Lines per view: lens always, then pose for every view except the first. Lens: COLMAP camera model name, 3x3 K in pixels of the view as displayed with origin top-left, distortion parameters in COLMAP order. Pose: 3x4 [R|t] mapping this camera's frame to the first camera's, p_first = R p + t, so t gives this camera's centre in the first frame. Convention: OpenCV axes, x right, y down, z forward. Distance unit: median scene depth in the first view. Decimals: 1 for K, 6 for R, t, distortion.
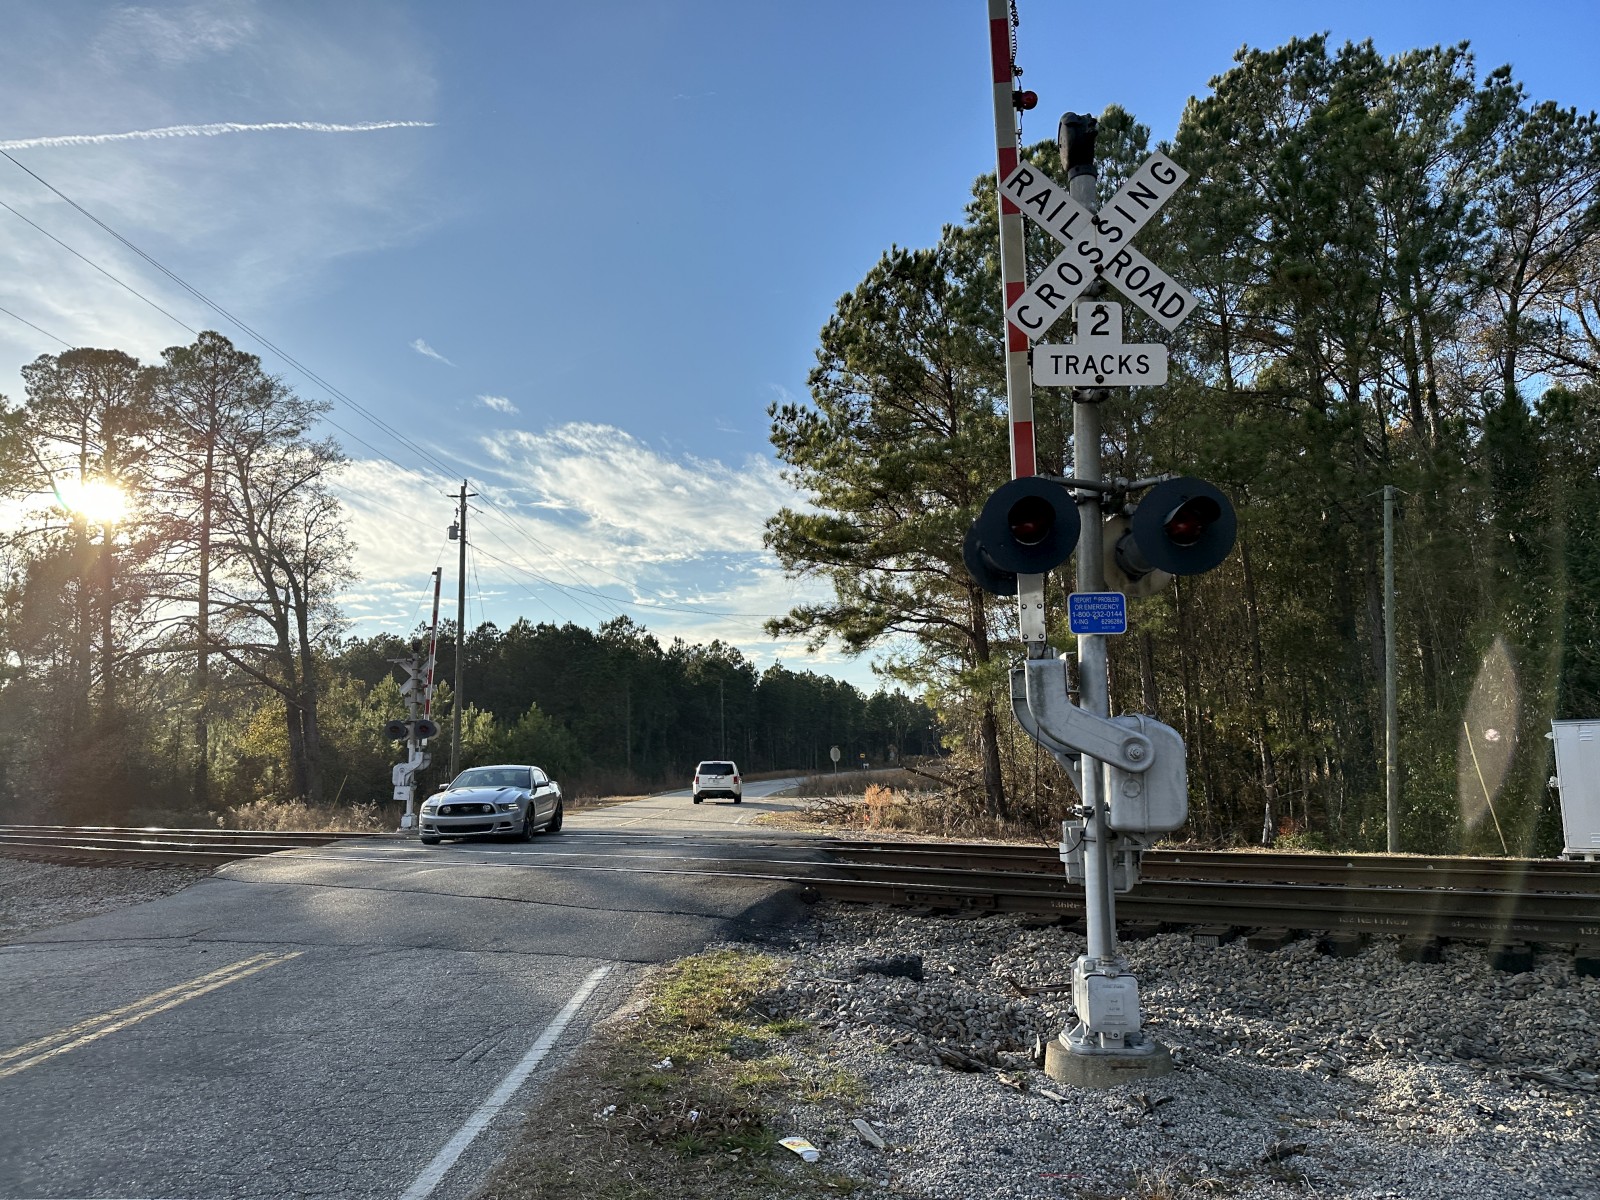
lens RADIAL K [[1102.5, 0, 806.5], [0, 1102.5, 622.8], [0, 0, 1]] dist [0.028099, -0.037822]
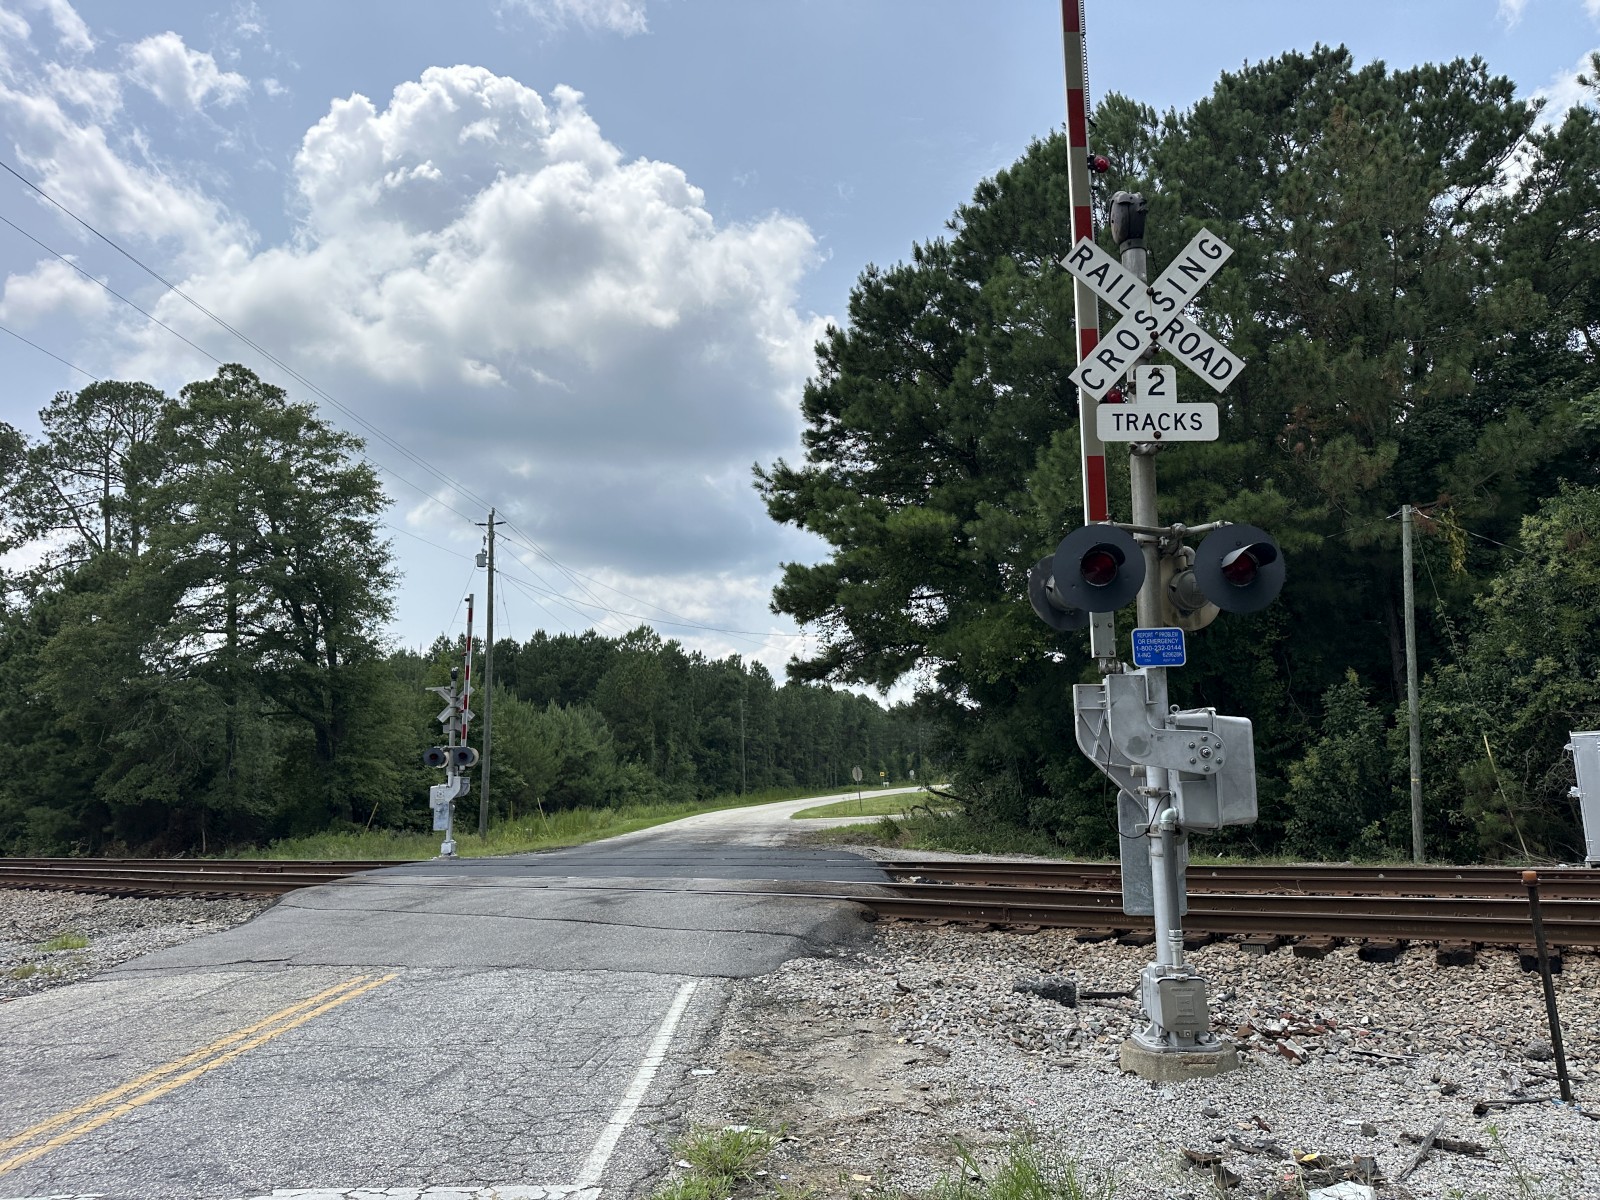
lens RADIAL K [[1102.5, 0, 832.9], [0, 1102.5, 617.5], [0, 0, 1]] dist [0.028099, -0.037822]
pose [[0.999876, -0.013422, 0.008236, -0.068542], [0.013609, 0.999641, -0.023086, -0.017098], [-0.007923, 0.023196, 0.999700, -0.093750]]
